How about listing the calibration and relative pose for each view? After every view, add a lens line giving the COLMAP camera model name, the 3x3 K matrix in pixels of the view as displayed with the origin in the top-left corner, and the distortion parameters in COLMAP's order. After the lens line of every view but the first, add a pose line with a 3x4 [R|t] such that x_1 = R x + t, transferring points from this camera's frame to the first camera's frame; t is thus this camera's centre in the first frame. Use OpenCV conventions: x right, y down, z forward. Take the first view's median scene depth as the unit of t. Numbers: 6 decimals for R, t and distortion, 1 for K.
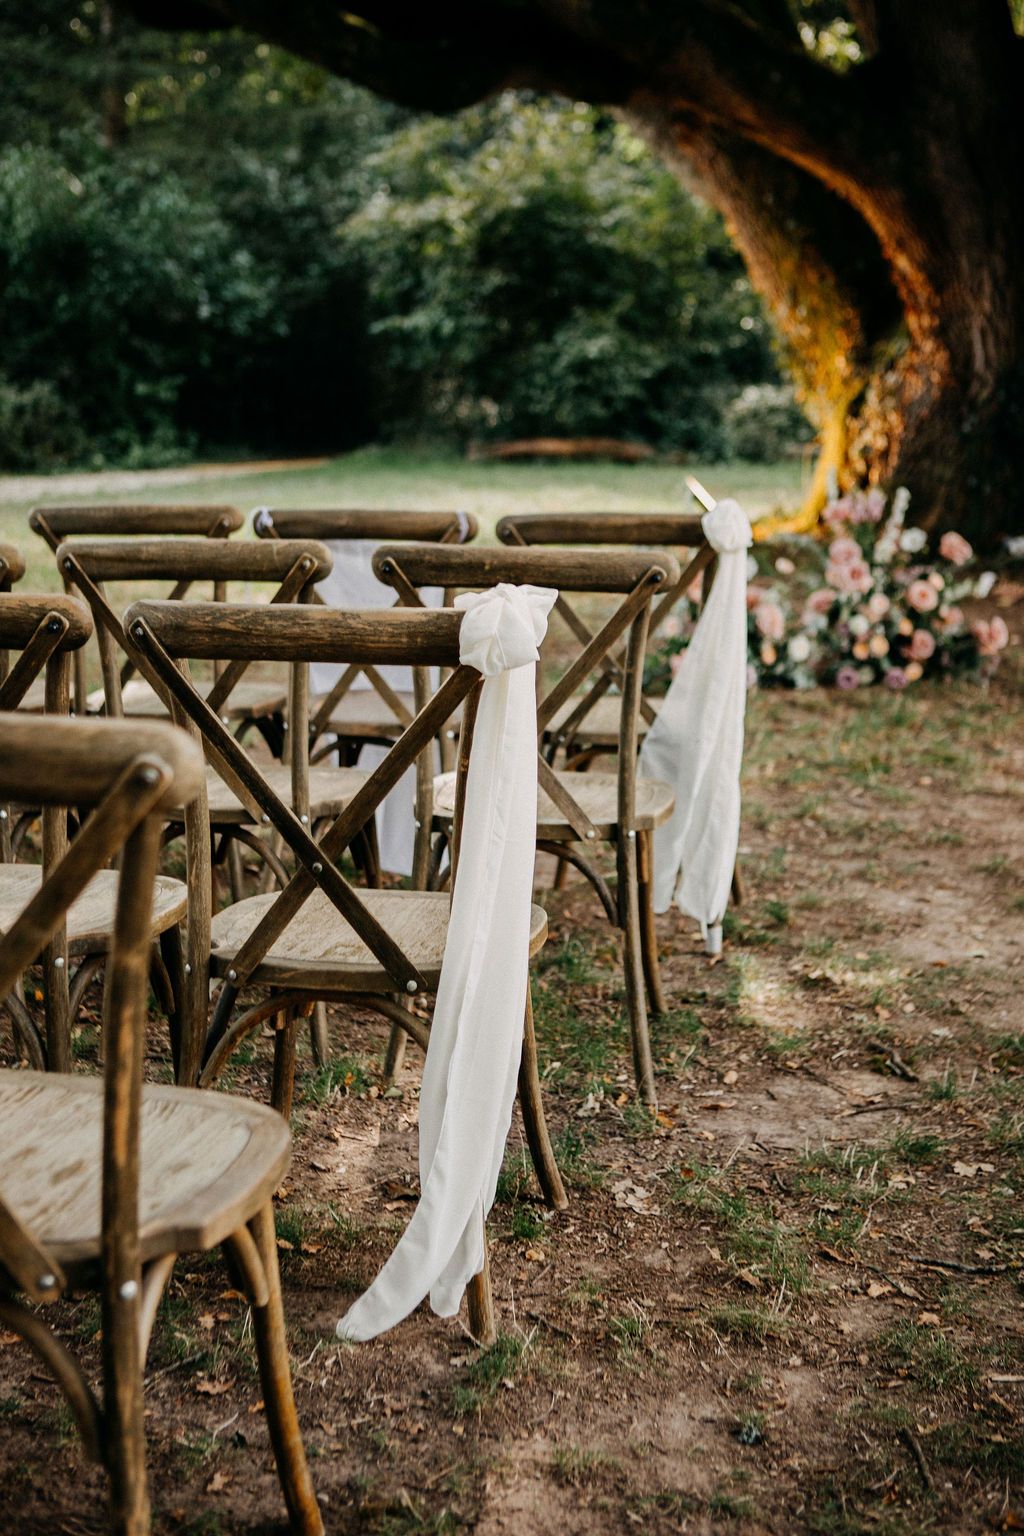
lens RADIAL K [[2102.5, 0, 512.0], [0, 2102.5, 768.0], [0, 0, 1]] dist [0.000493, 0.008404]
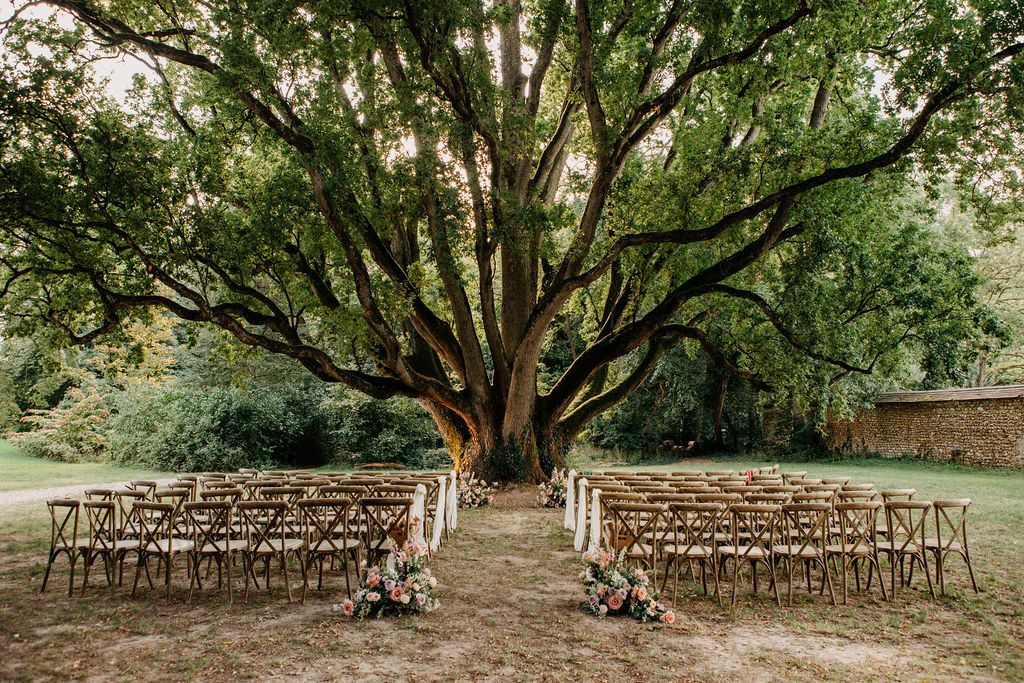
lens RADIAL K [[706.9, 0, 512.0], [0, 706.9, 341.5], [0, 0, 1]] dist [-0.096166, 0.000129]
pose [[0.969688, 0.033074, 0.242098, -0.060508], [0.046003, 0.948368, -0.313819, 0.044345], [-0.239977, 0.315444, 0.918099, -0.287280]]
